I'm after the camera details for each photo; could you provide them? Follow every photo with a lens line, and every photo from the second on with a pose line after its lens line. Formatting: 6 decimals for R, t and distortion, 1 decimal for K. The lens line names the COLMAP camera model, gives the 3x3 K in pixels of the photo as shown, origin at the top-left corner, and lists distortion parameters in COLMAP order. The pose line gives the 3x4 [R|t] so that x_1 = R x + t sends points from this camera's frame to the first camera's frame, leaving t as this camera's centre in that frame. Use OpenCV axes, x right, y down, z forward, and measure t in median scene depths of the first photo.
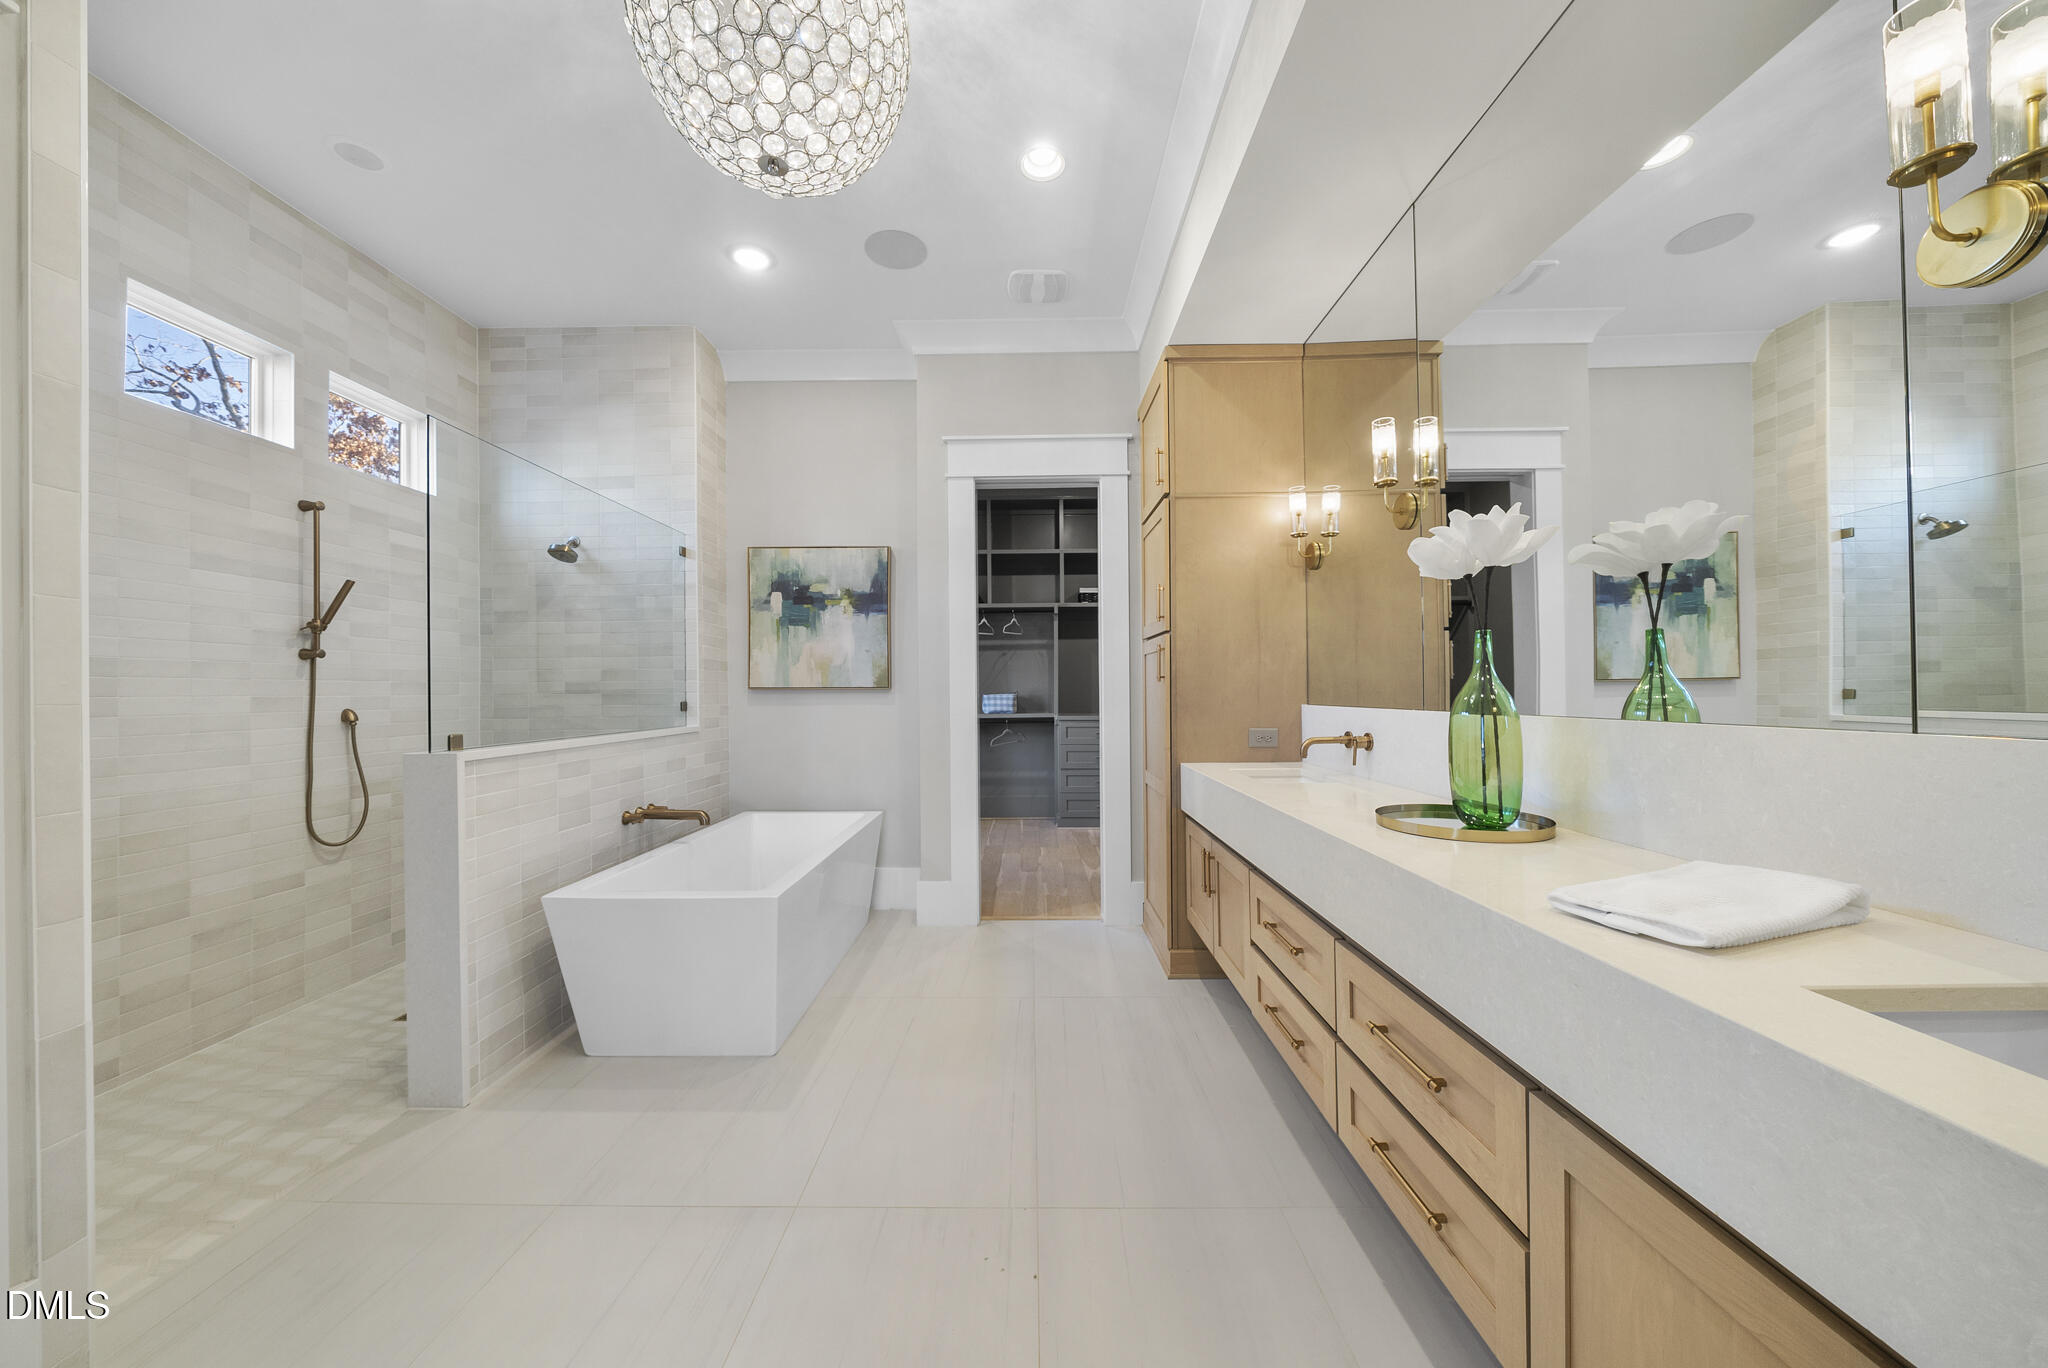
lens RADIAL K [[709.5, 0, 1021.2], [0, 709.5, 689.7], [0, 0, 1]] dist [-0.008437, 0.000363]
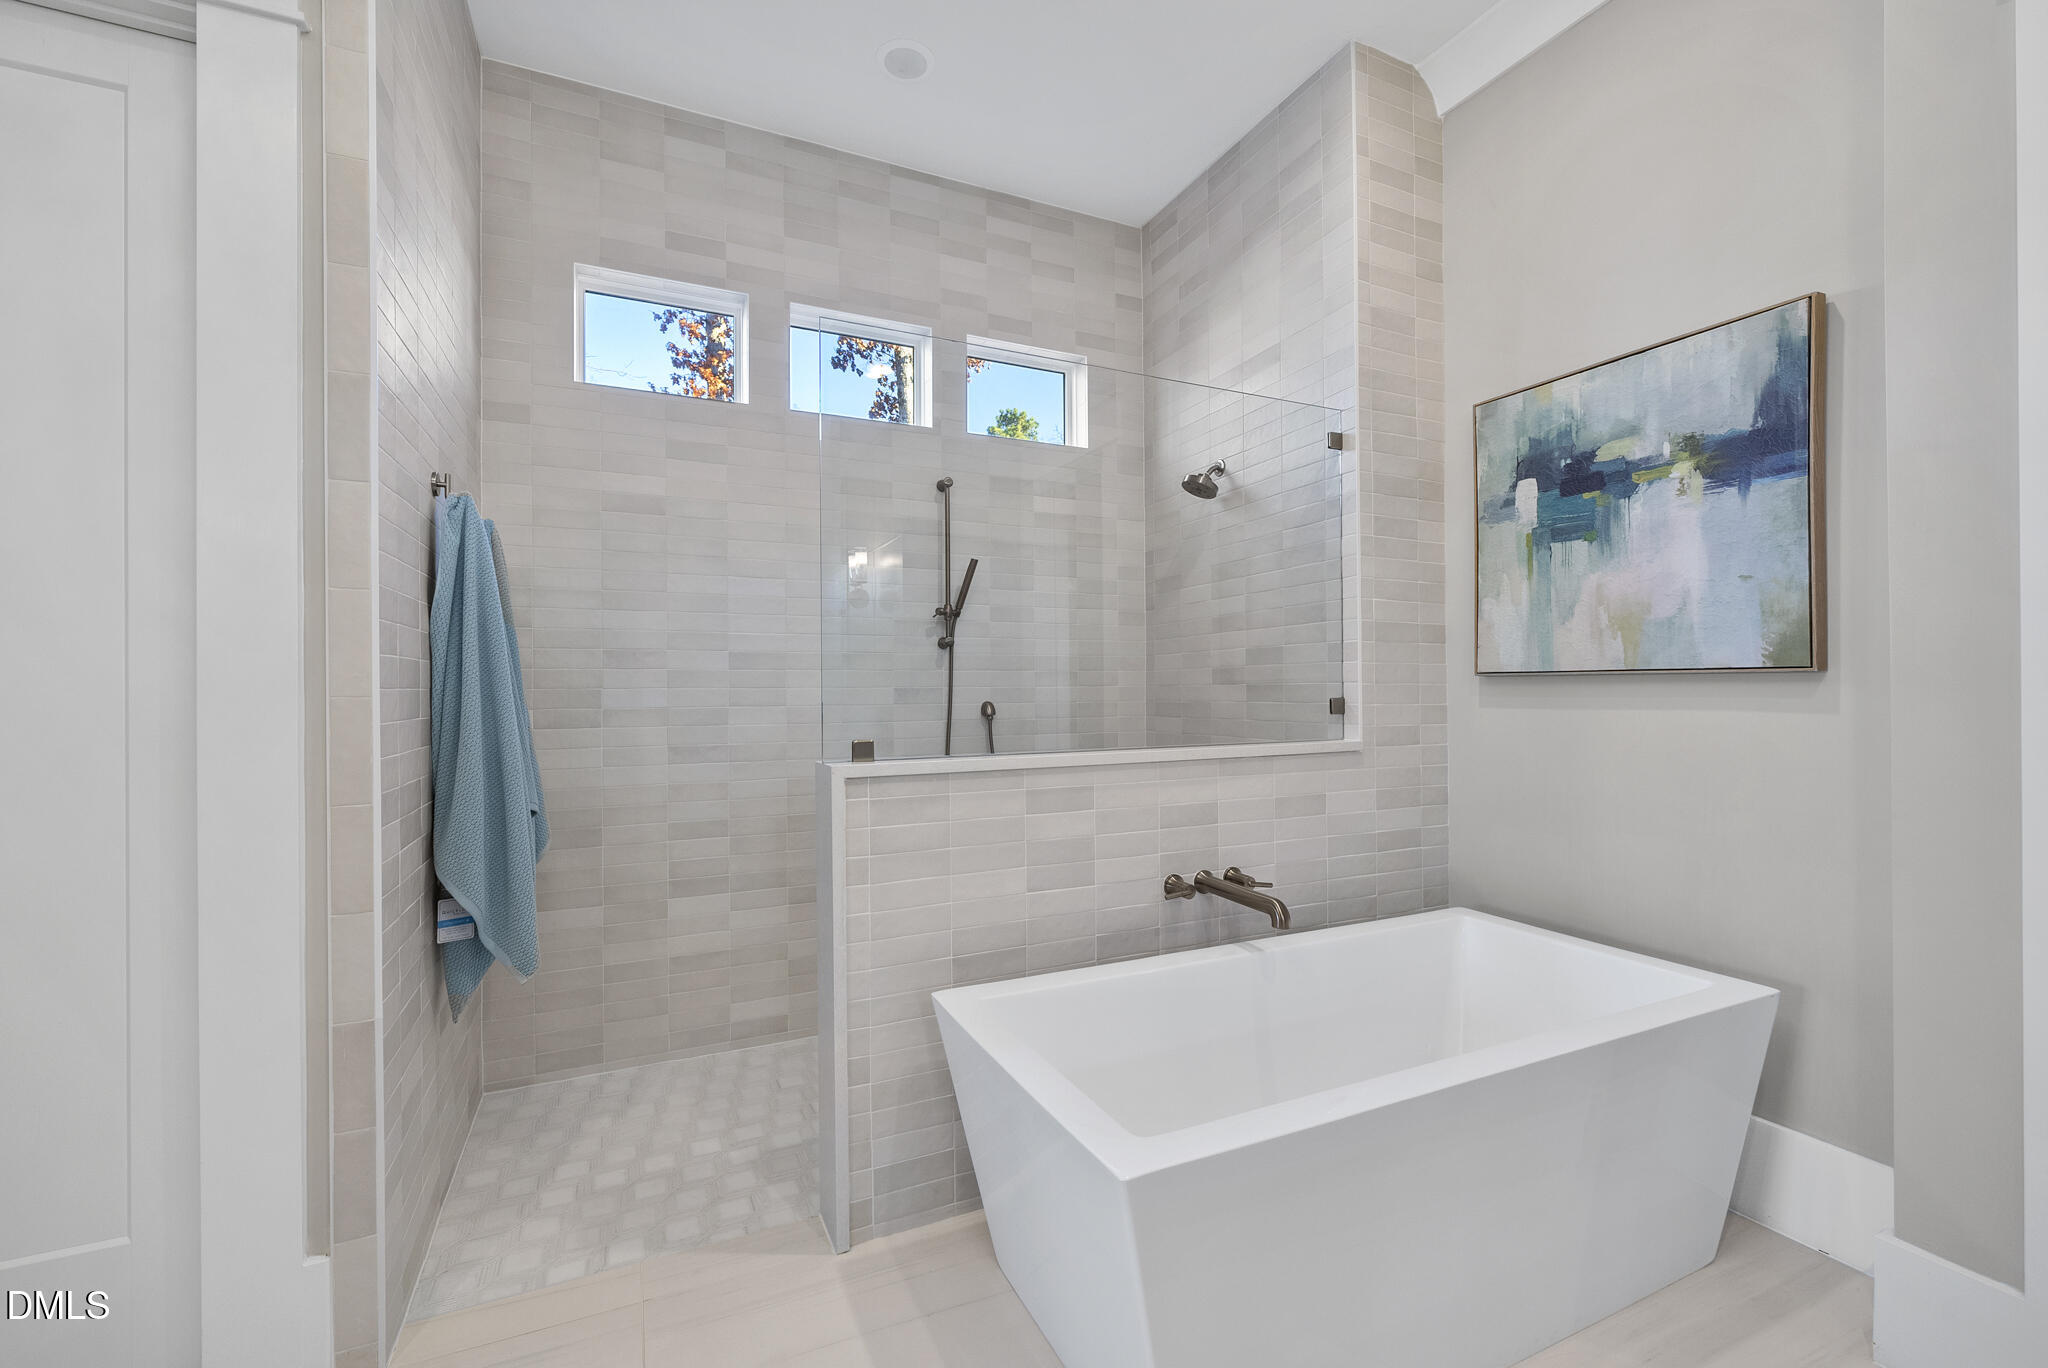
lens RADIAL K [[848.1, 0, 1023.2], [0, 848.1, 693.0], [0, 0, 1]] dist [-0.004322, -0.000112]
pose [[0.430614, 0.007927, -0.902501, 0.043367], [0.007036, 0.999902, 0.012139, 0.002748], [0.902509, -0.011577, 0.430516, 0.460699]]
